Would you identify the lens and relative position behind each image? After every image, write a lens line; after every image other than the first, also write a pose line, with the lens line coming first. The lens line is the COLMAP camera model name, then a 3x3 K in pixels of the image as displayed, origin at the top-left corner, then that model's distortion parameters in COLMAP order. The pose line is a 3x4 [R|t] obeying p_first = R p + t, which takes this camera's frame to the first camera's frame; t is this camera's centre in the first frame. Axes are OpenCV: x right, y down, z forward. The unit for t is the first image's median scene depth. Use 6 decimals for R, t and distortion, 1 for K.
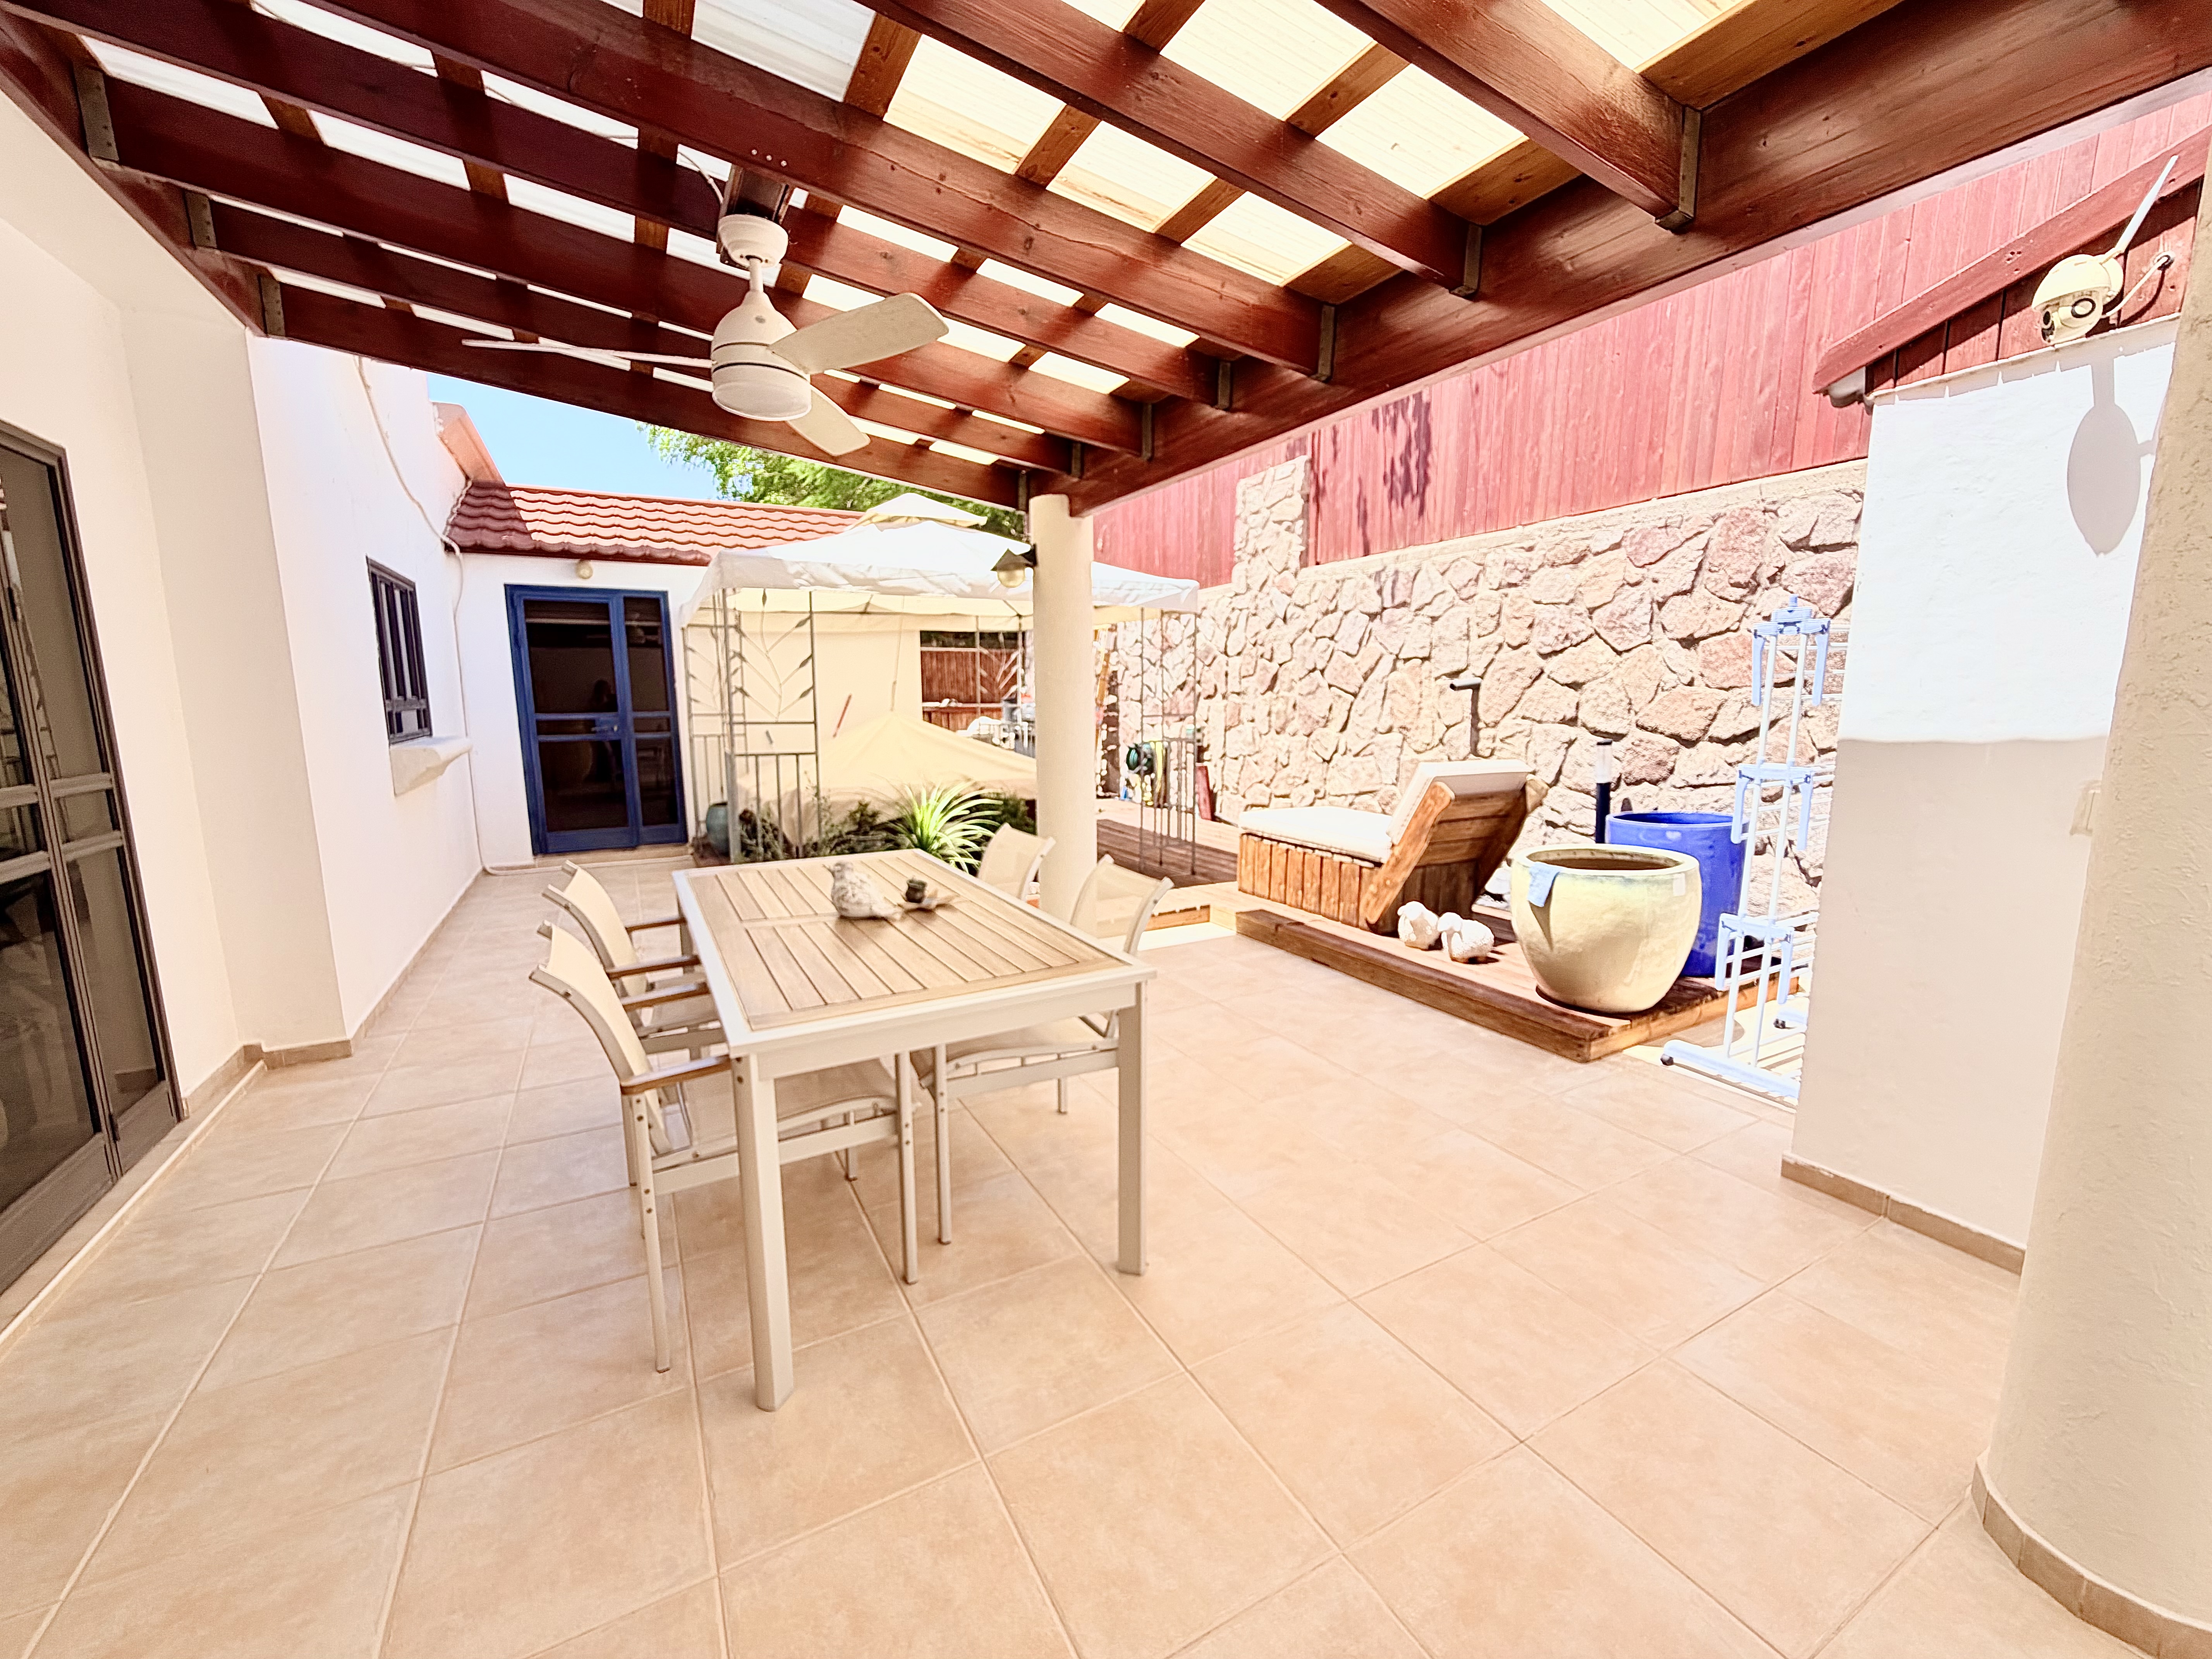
lens RADIAL K [[881.2, 0, 1100.9], [0, 881.2, 833.1], [0, 0, 1]] dist [0.004065, 0.000378]
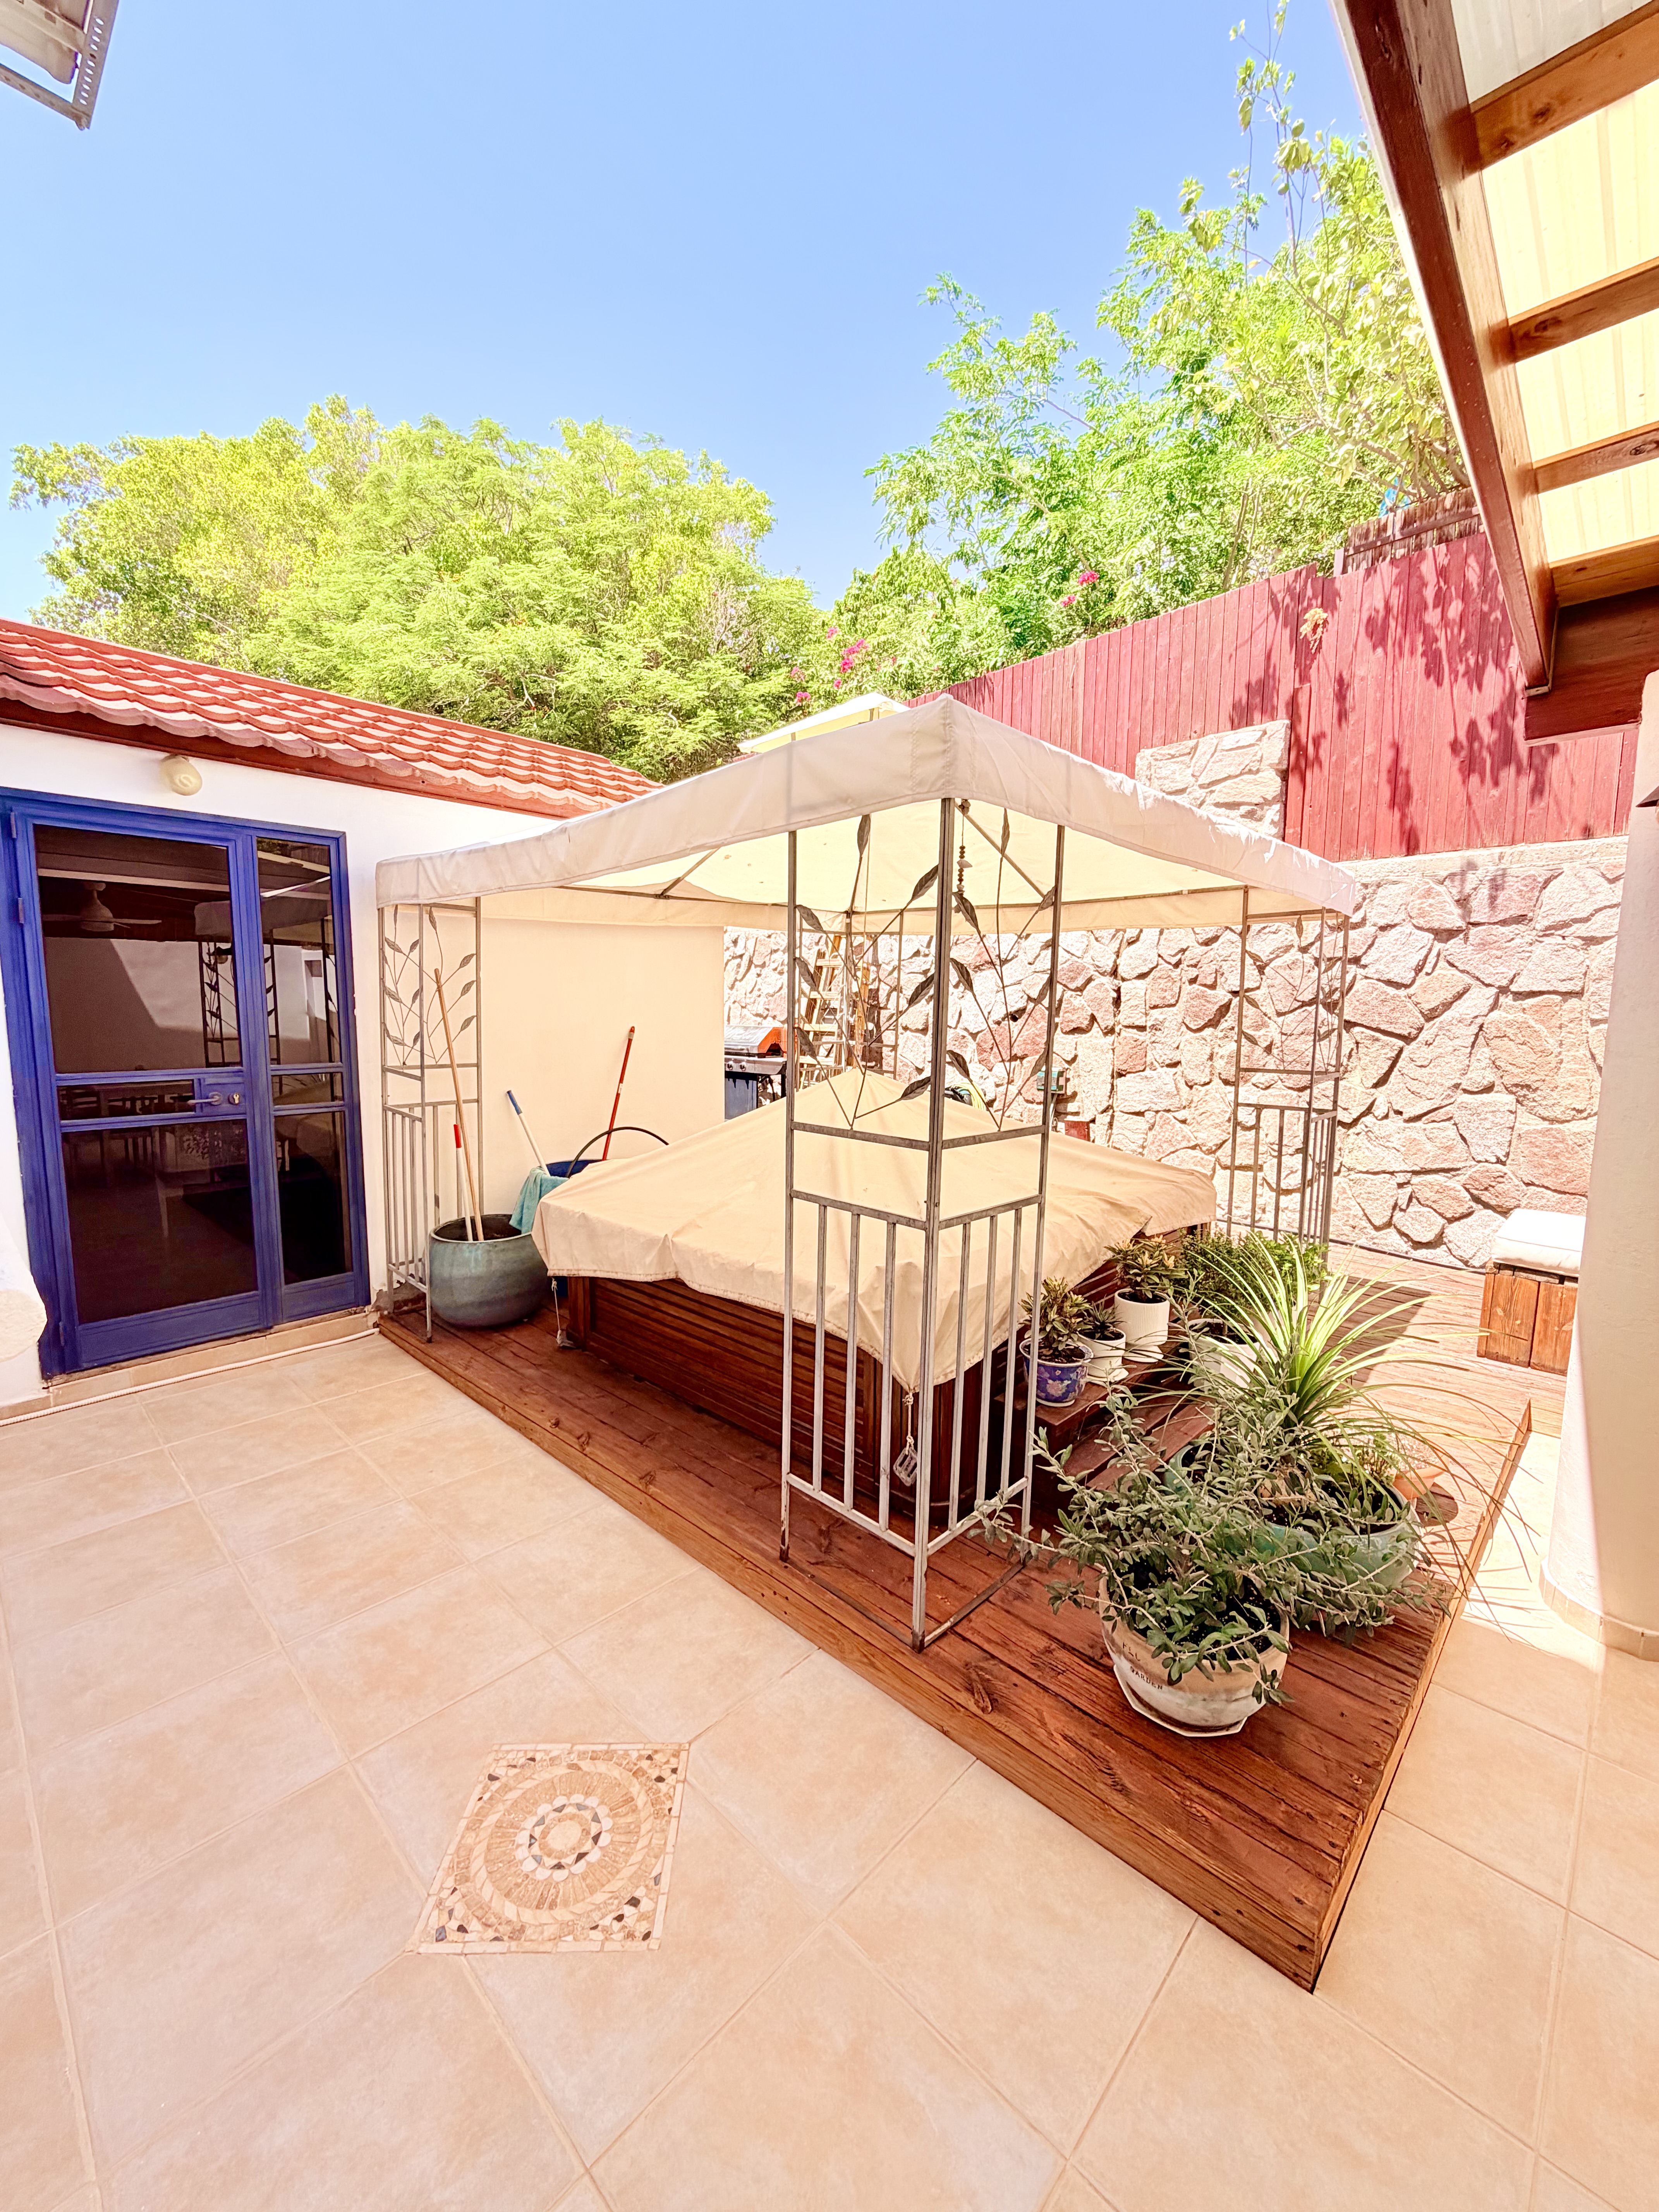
lens RADIAL K [[881.2, 0, 831.7], [0, 881.2, 1108.6], [0, 0, 1]] dist [0.004065, 0.000378]
pose [[0.953638, -0.020890, 0.300231, -0.384207], [0.032027, 0.998967, -0.032221, -0.086897], [-0.299248, 0.040343, 0.953322, 0.428216]]
